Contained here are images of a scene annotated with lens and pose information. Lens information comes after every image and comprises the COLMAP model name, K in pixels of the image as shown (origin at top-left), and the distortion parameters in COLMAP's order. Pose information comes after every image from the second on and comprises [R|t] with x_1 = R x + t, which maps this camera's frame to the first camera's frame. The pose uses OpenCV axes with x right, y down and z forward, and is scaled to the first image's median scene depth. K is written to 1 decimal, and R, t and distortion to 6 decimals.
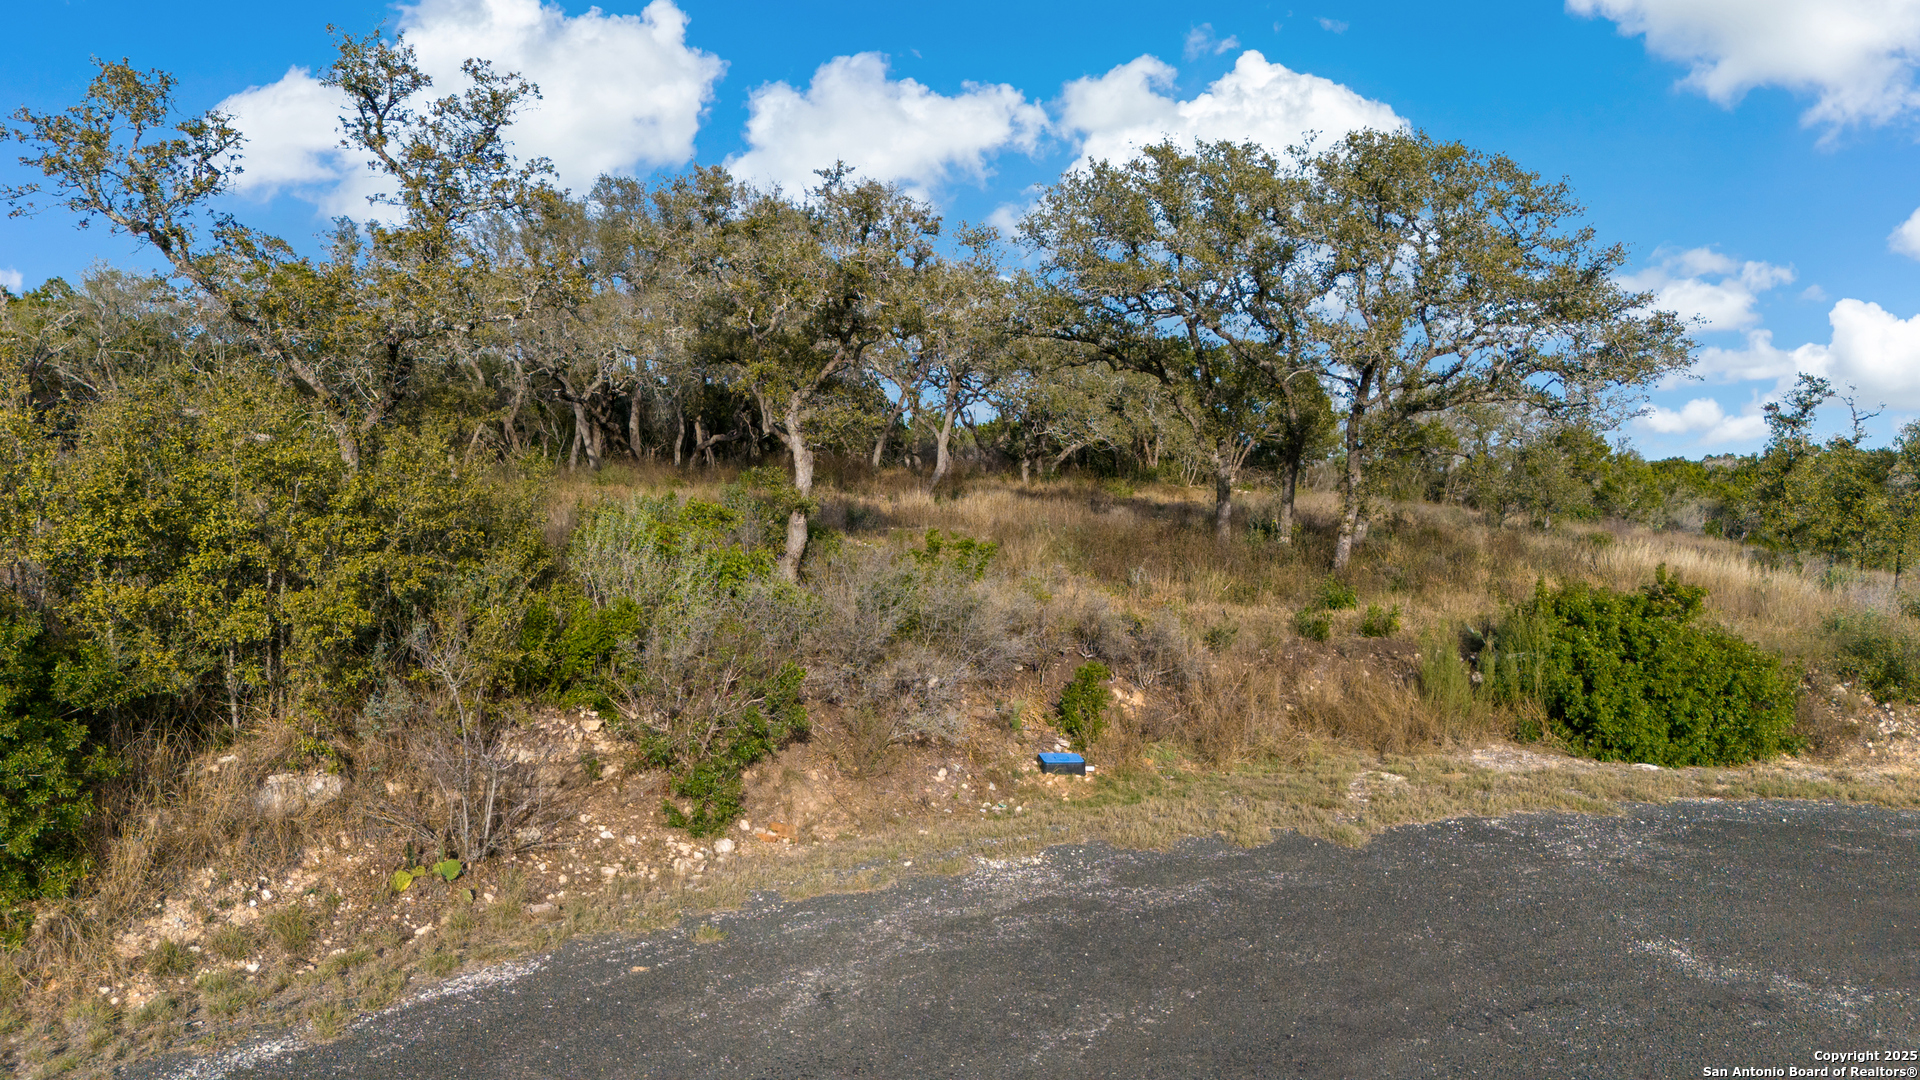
lens RADIAL K [[1403.0, 0, 965.2], [0, 1403.0, 546.0], [0, 0, 1]] dist [0.076325, -0.076131]
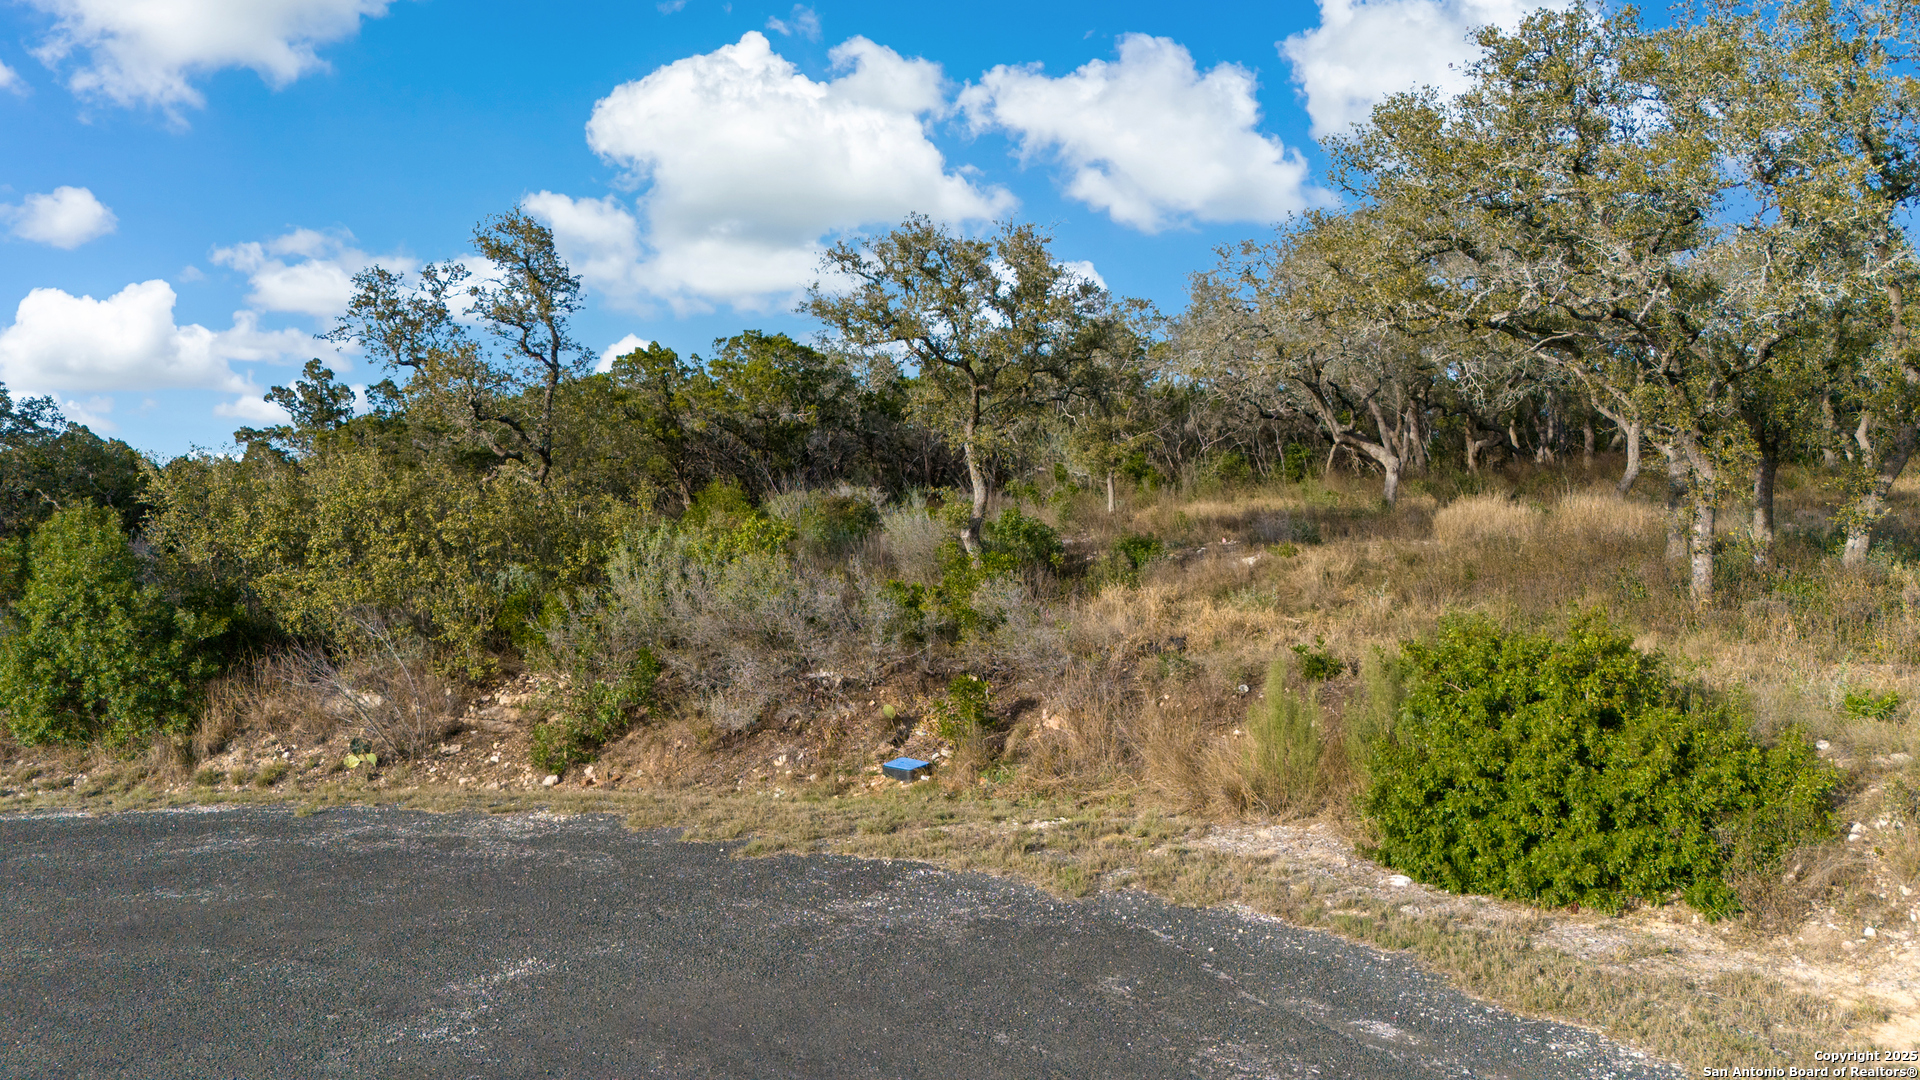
lens RADIAL K [[1403.0, 0, 965.2], [0, 1403.0, 546.0], [0, 0, 1]] dist [0.076325, -0.076131]
pose [[0.610232, 0.003259, -0.792216, 0.856682], [-0.009732, 0.999947, -0.003382, -0.006552], [0.792163, 0.009774, 0.610231, 0.374493]]
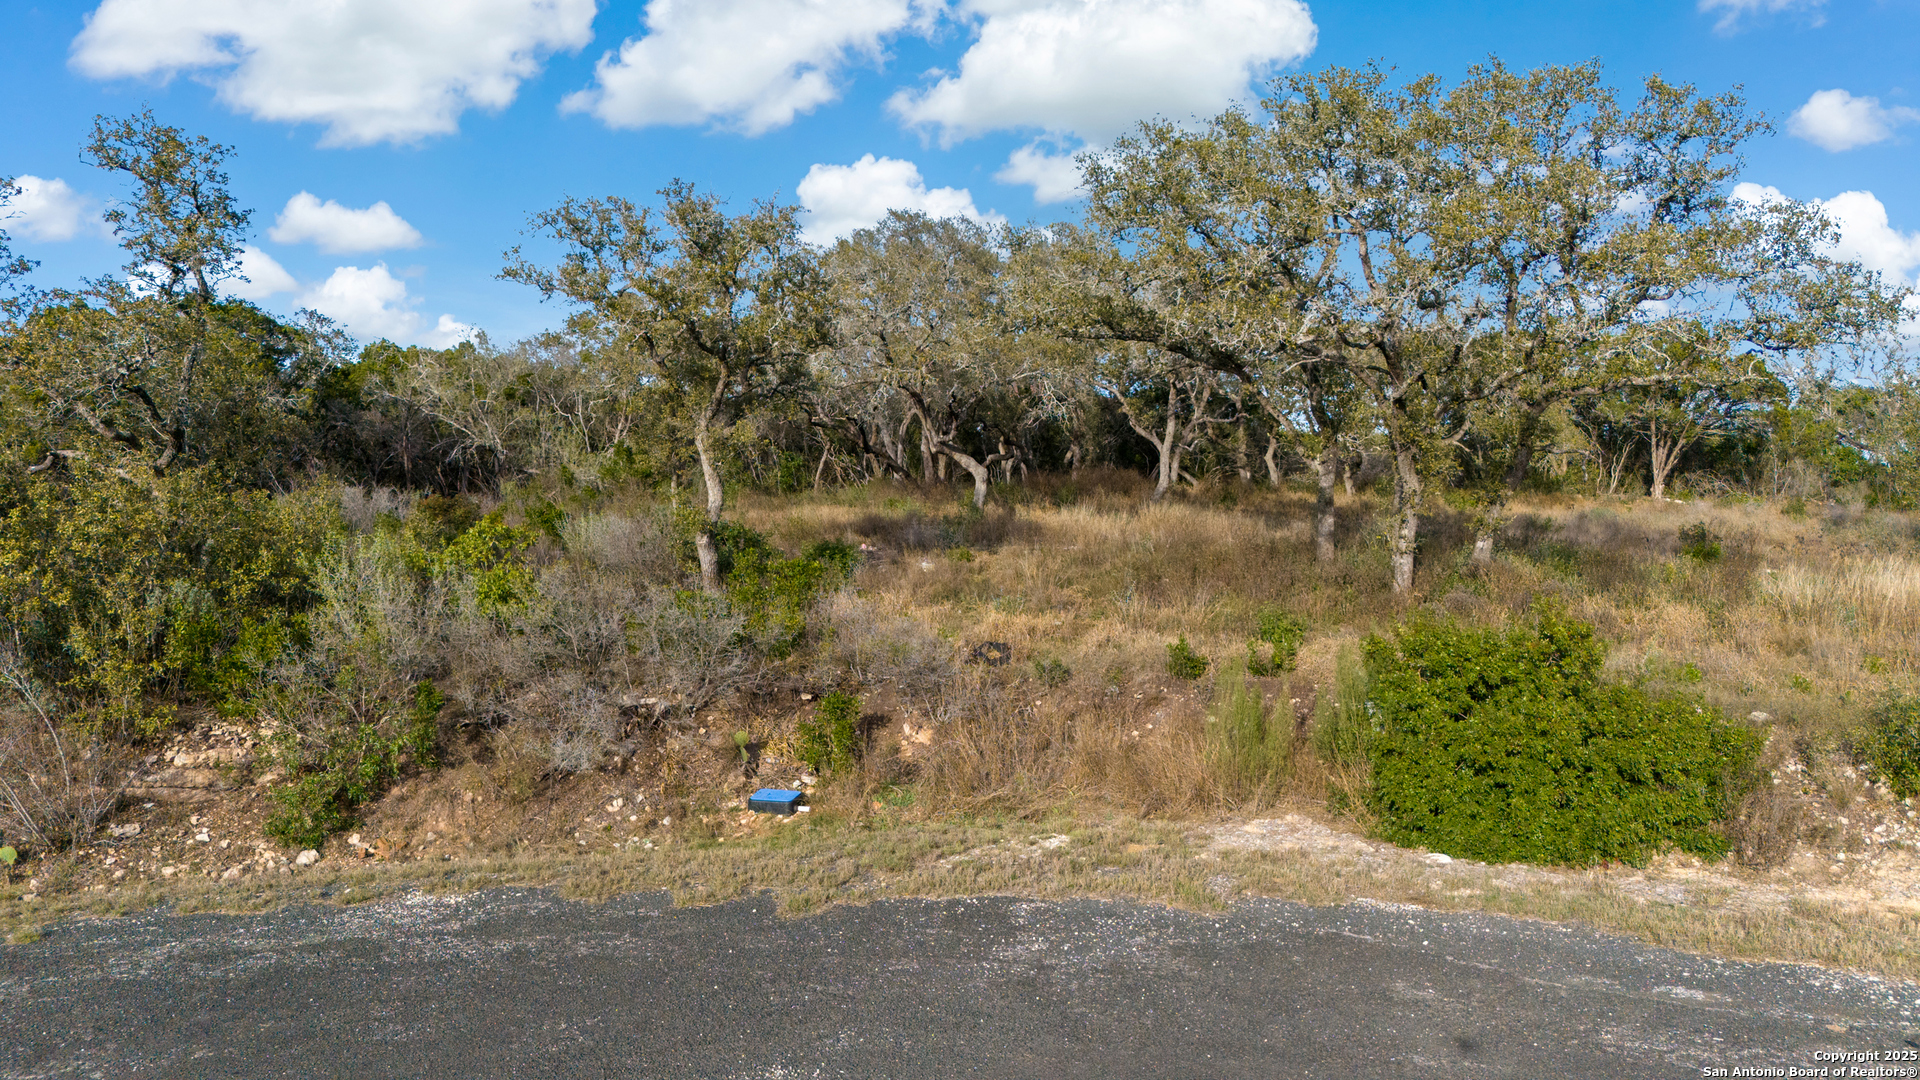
lens RADIAL K [[1403.0, 0, 965.2], [0, 1403.0, 546.0], [0, 0, 1]] dist [0.076325, -0.076131]
pose [[0.906250, -0.005958, -0.422700, 0.535511], [0.000458, 0.999914, -0.013111, -0.001165], [0.422742, 0.011688, 0.906175, 0.195294]]
